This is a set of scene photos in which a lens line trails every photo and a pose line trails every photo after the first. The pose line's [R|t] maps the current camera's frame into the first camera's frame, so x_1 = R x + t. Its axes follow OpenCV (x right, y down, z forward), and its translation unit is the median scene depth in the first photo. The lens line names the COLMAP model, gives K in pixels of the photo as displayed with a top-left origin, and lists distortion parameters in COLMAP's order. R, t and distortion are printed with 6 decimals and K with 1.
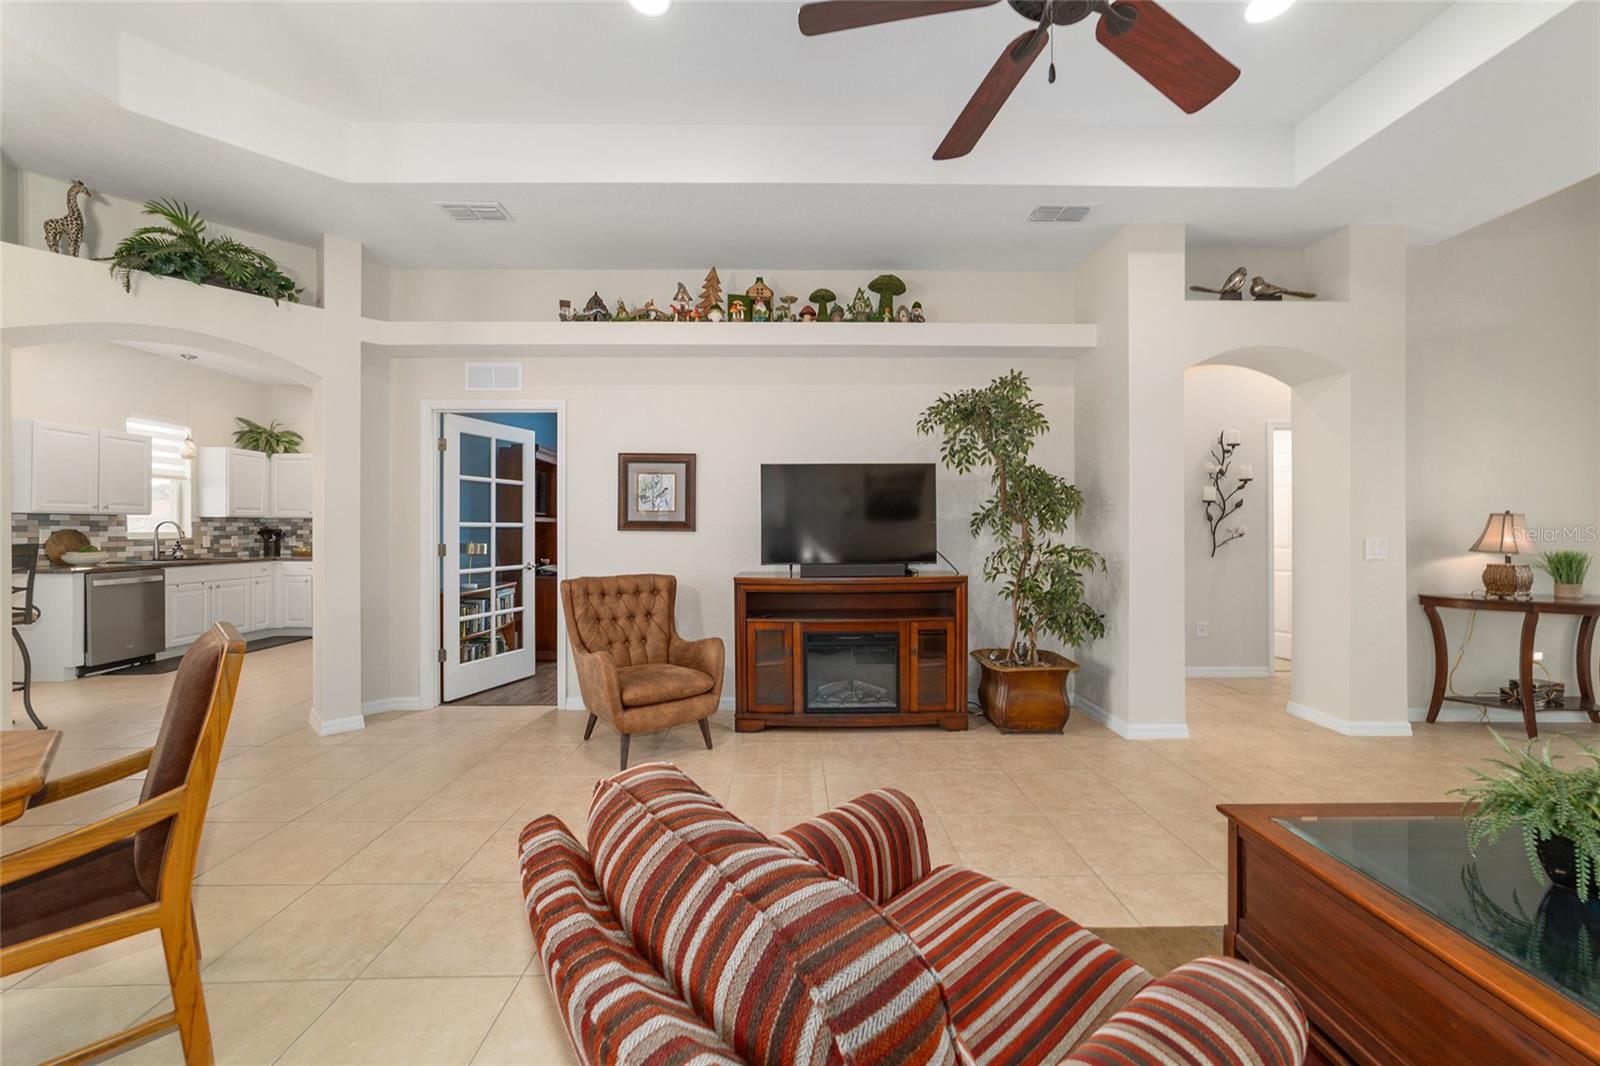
lens RADIAL K [[617.5, 0, 807.7], [0, 617.5, 528.7], [0, 0, 1]] dist [-0.015435, 0.006337]
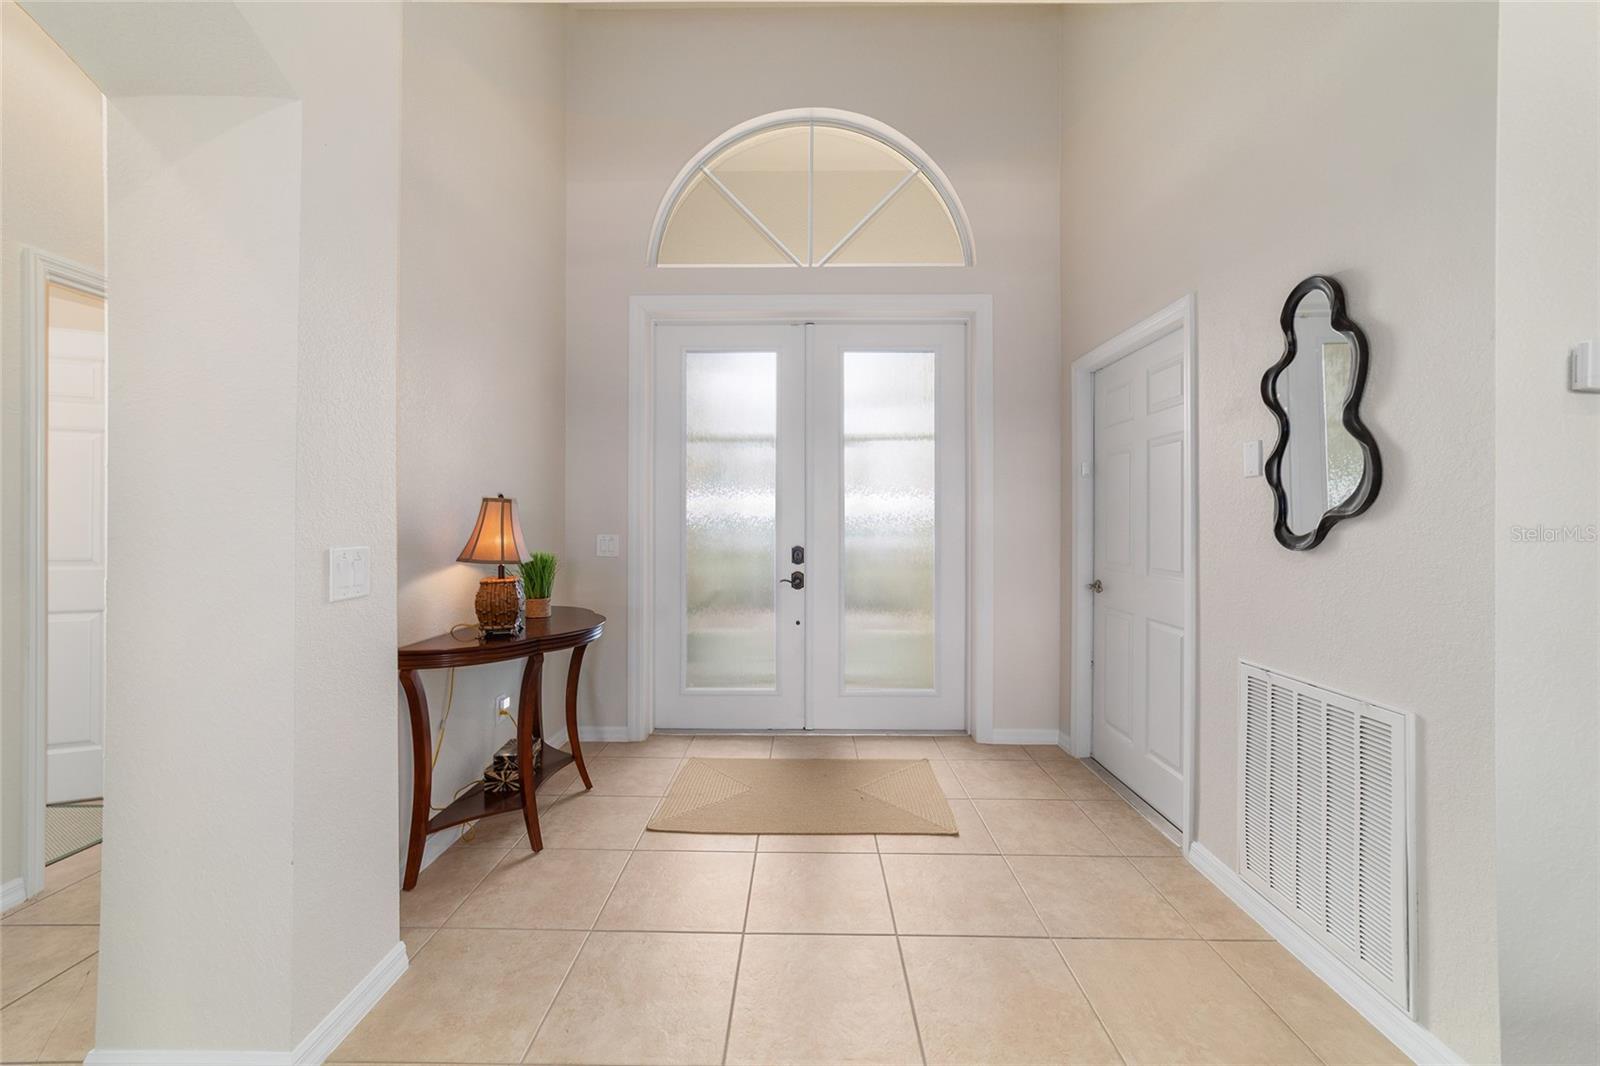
lens RADIAL K [[617.5, 0, 807.9], [0, 617.5, 526.2], [0, 0, 1]] dist [-0.015435, 0.006337]
pose [[0.019518, -0.003197, 0.999804, 0.490940], [-0.002019, 0.999993, 0.003237, 0.000772], [-0.999807, -0.002082, 0.019511, 0.639983]]
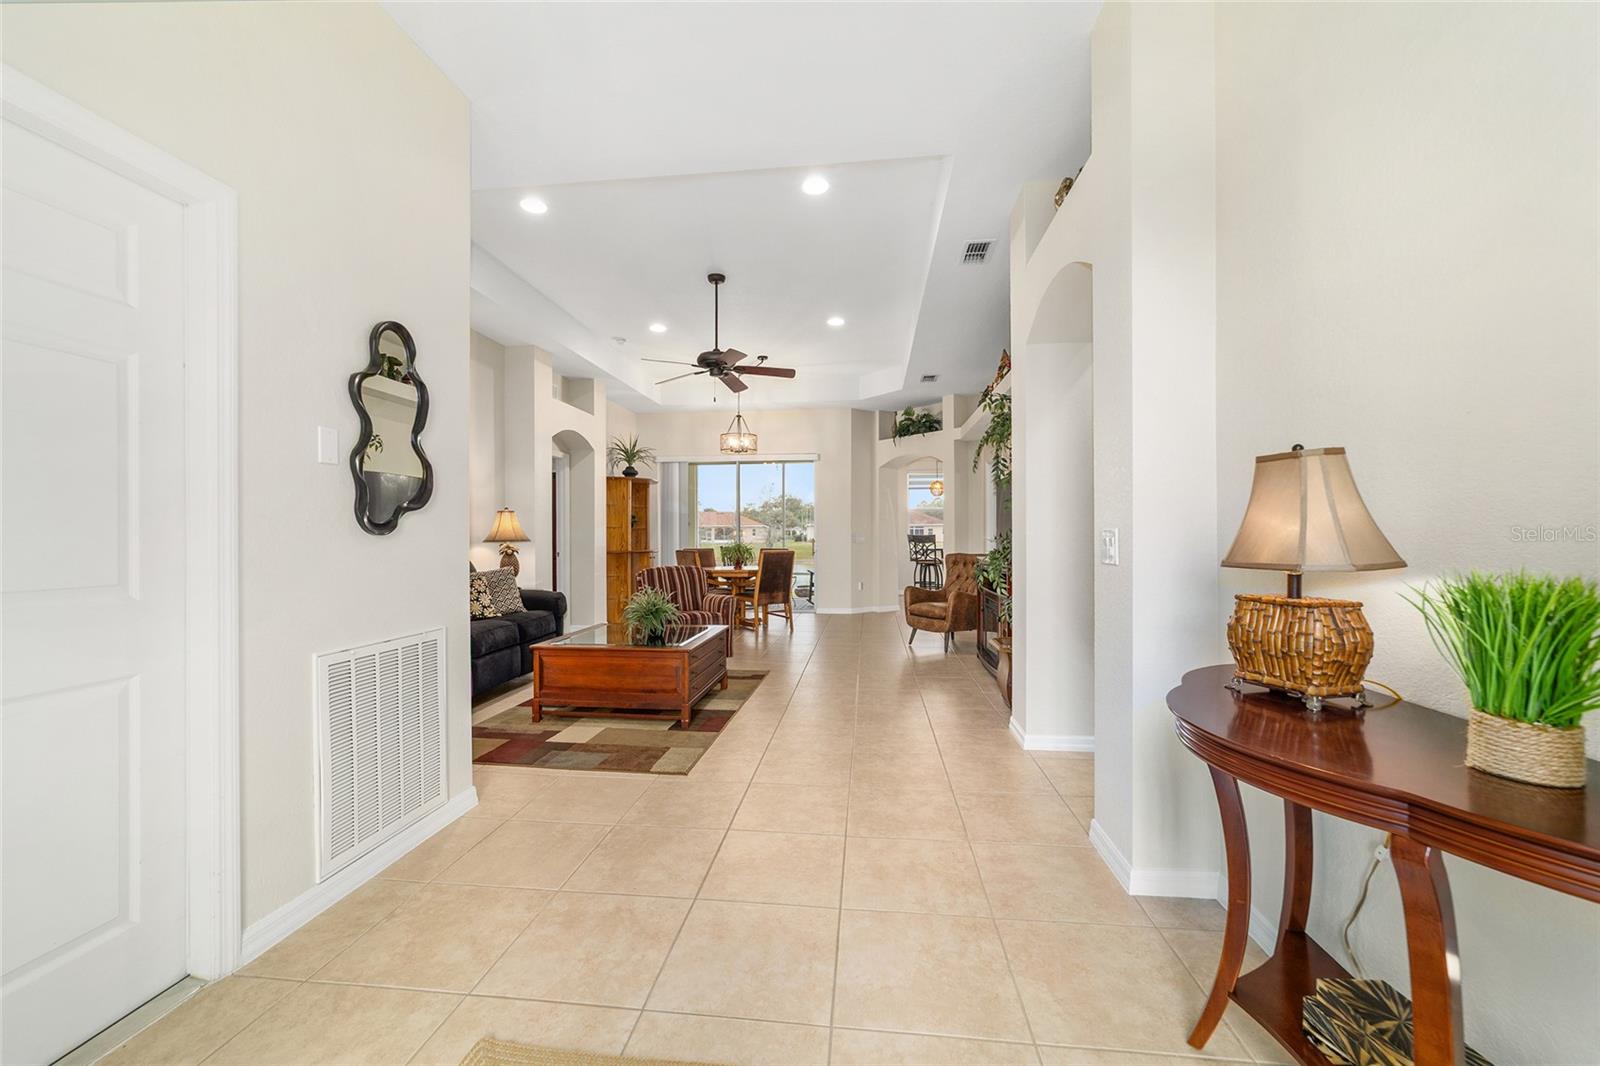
lens RADIAL K [[617.5, 0, 799.3], [0, 617.5, 547.5], [0, 0, 1]] dist [-0.015435, 0.006337]
pose [[-0.131177, 0.021453, -0.991127, 1.446400], [0.005721, 0.999766, 0.020883, 0.020756], [0.991342, -0.002931, -0.131269, 0.731377]]
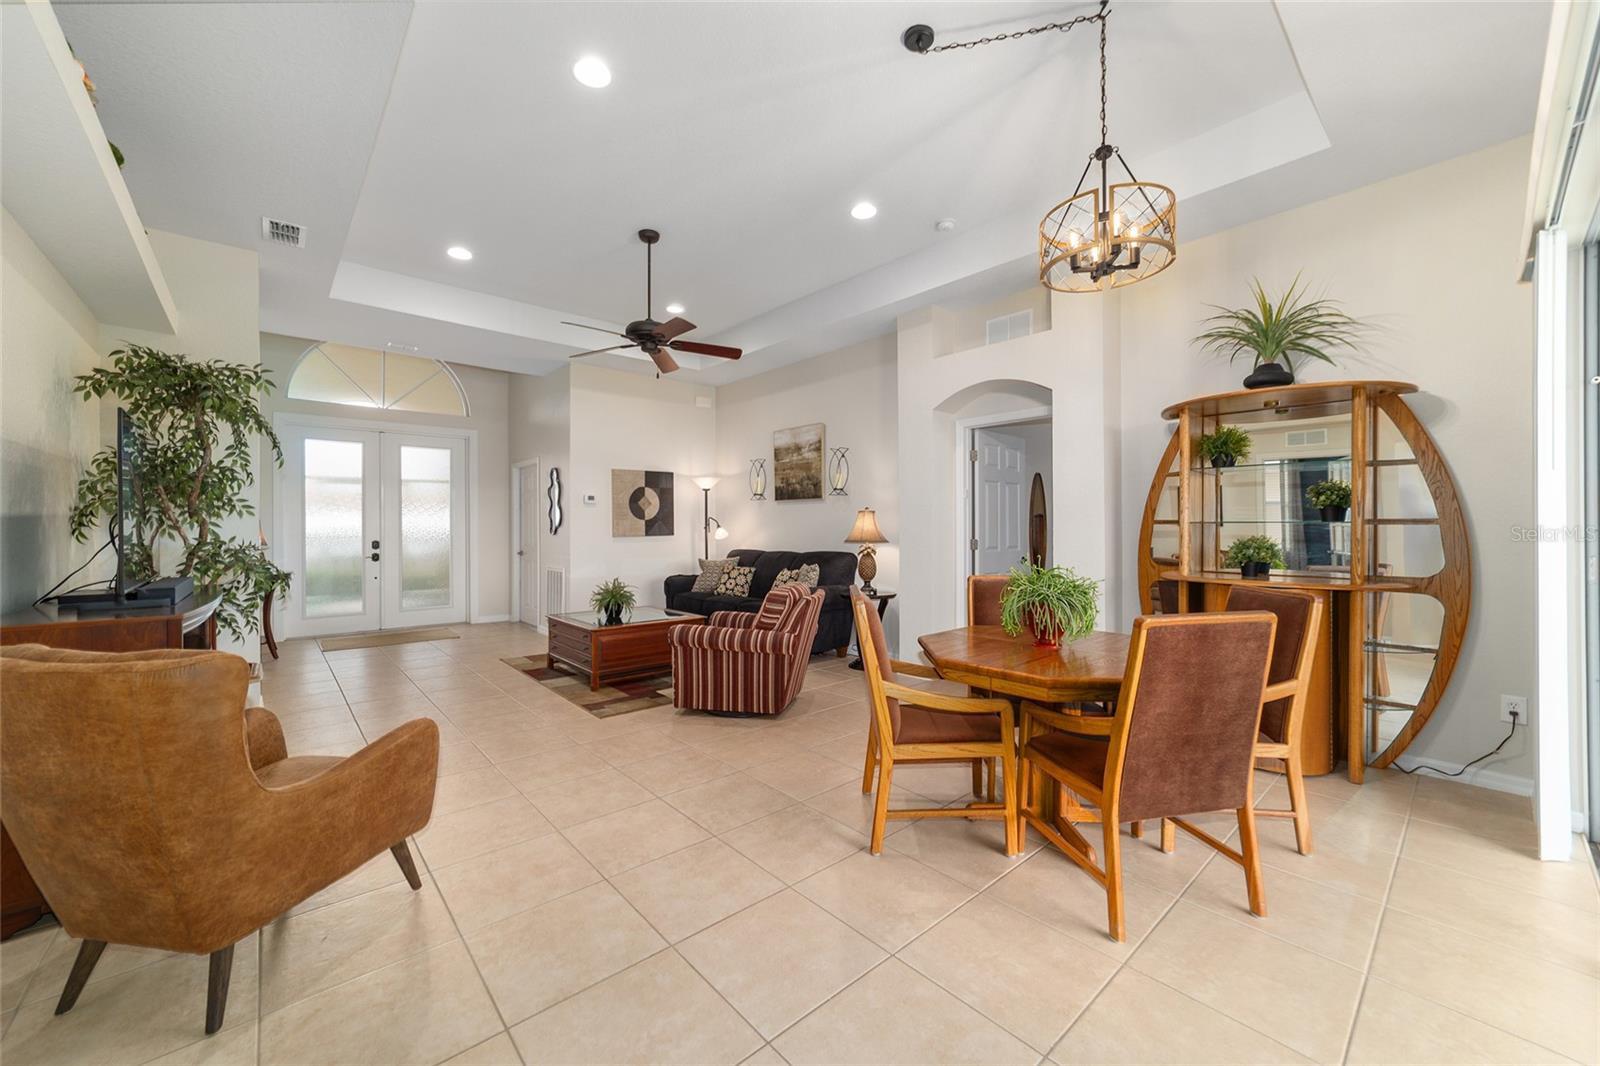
lens RADIAL K [[617.5, 0, 793.9], [0, 617.5, 527.4], [0, 0, 1]] dist [-0.015435, 0.006337]
pose [[-0.642969, 0.003926, 0.765882, -0.870177], [0.003360, 0.999992, -0.002306, 0.002286], [-0.765885, 0.001091, -0.642976, 0.905676]]
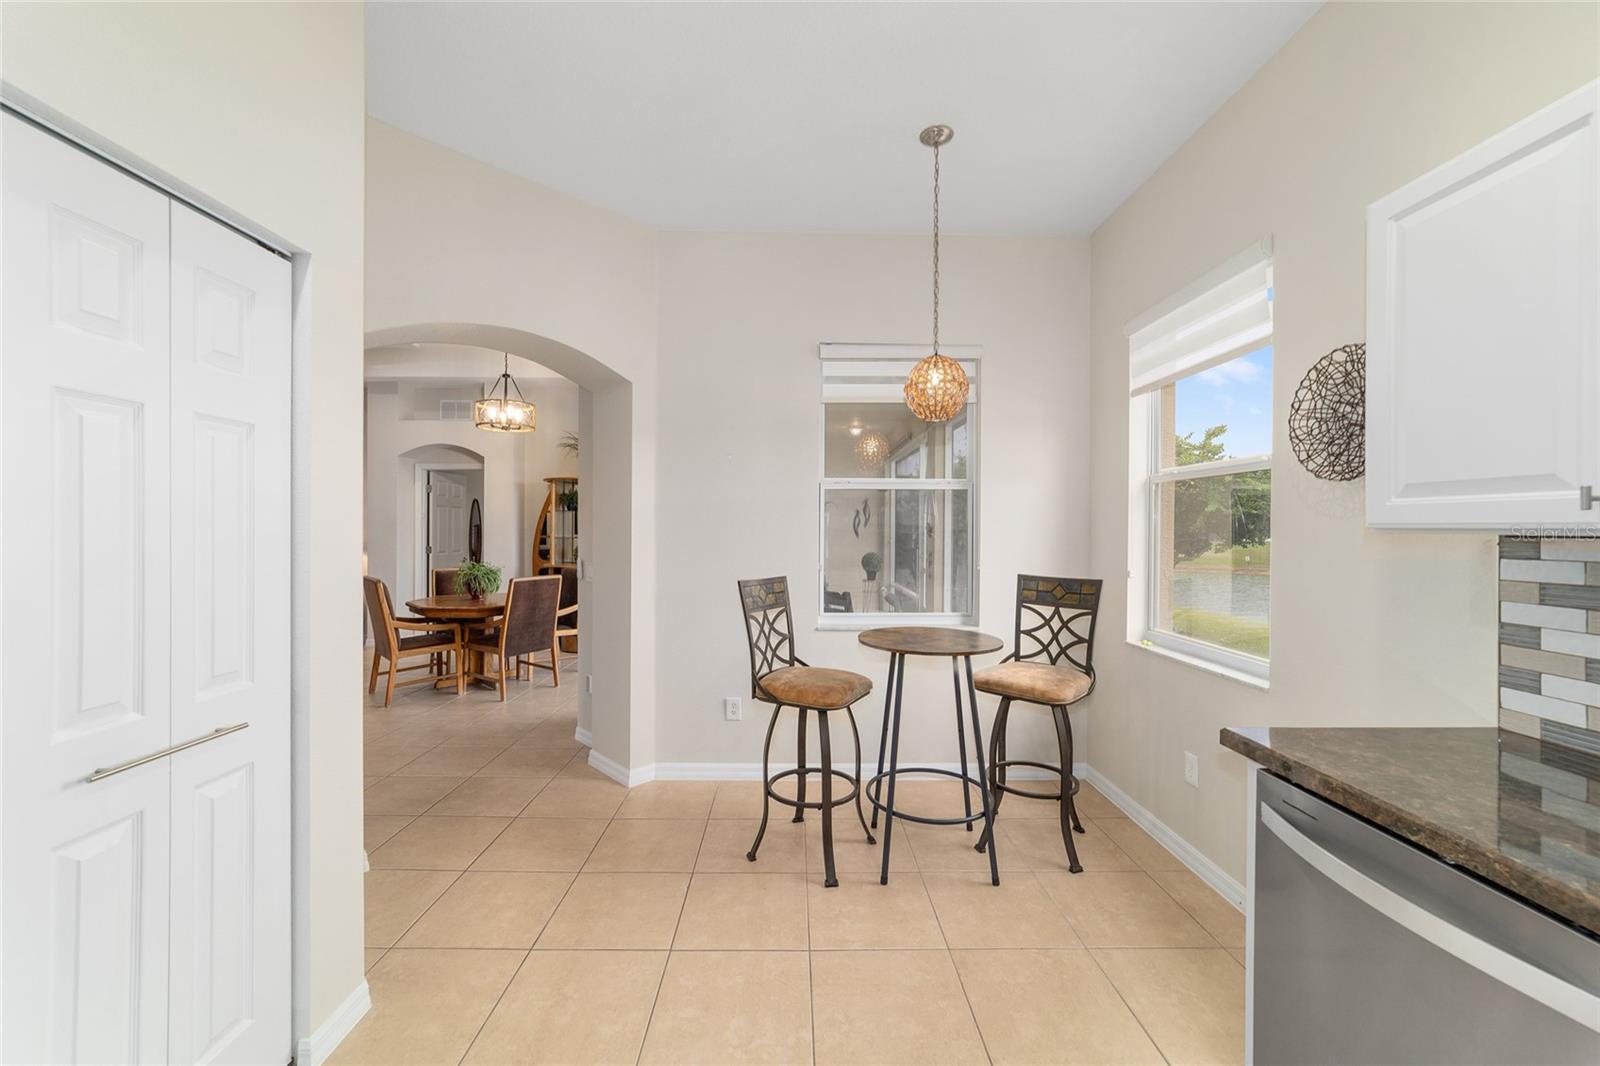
lens RADIAL K [[617.5, 0, 798.8], [0, 617.5, 530.8], [0, 0, 1]] dist [-0.015435, 0.006337]
pose [[-0.999881, -0.006153, 0.014144, -1.283774], [-0.006110, 0.999977, 0.003085, -0.035095], [-0.014162, 0.002999, -0.999895, 1.653128]]
